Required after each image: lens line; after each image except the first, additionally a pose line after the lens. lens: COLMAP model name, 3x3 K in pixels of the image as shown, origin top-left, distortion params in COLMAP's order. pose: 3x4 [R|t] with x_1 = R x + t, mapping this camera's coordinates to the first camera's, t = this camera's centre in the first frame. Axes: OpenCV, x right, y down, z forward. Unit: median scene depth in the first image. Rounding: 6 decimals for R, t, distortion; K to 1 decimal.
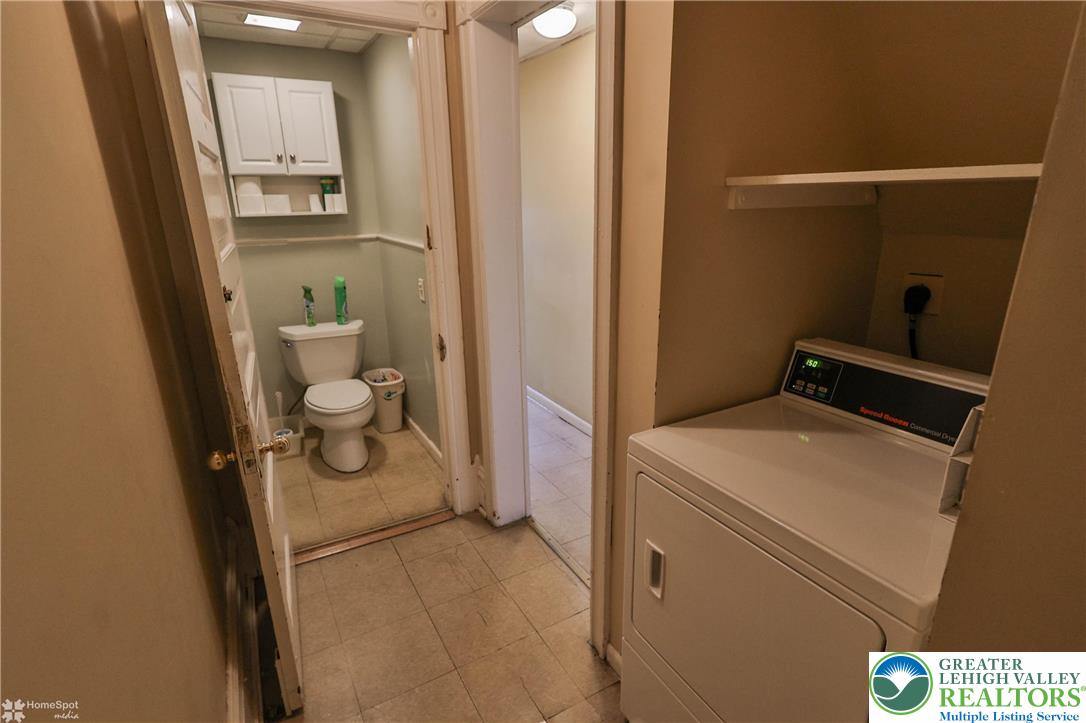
lens RADIAL K [[543.1, 0, 547.4], [0, 543.1, 360.0], [0, 0, 1]] dist [0.001150, 0.004356]
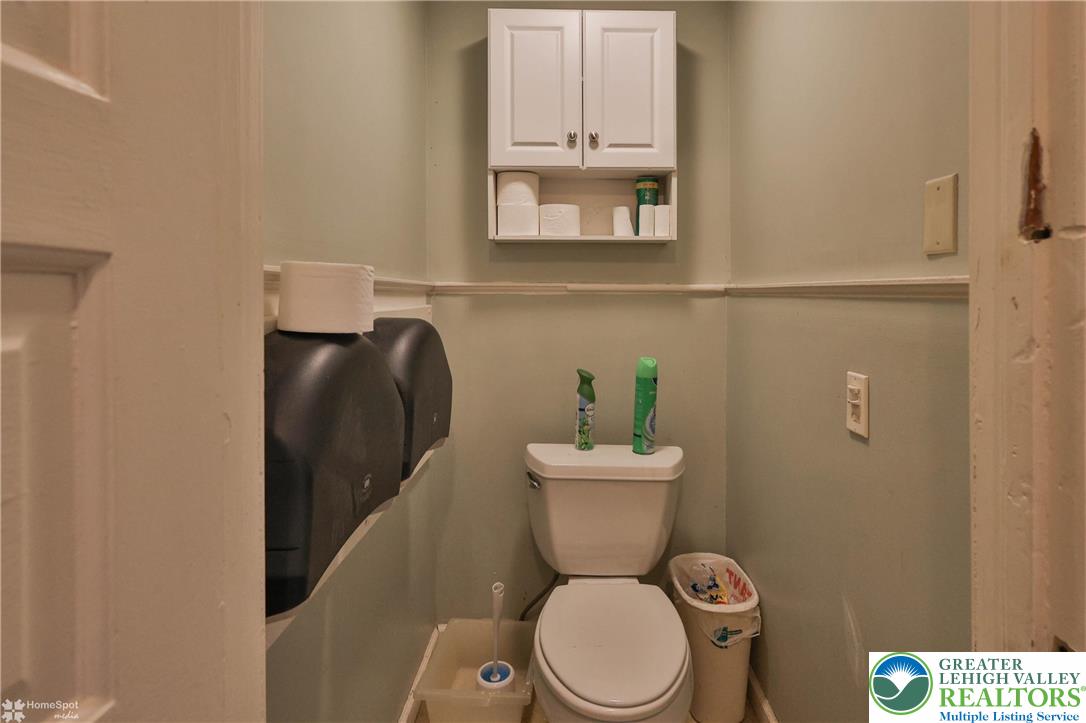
lens RADIAL K [[543.1, 0, 574.1], [0, 543.1, 295.2], [0, 0, 1]] dist [0.001150, 0.004356]
pose [[0.869483, 0.010857, -0.493844, -0.196782], [-0.154429, 0.955619, -0.250886, -0.072288], [0.469203, 0.294405, 0.832571, 0.538620]]
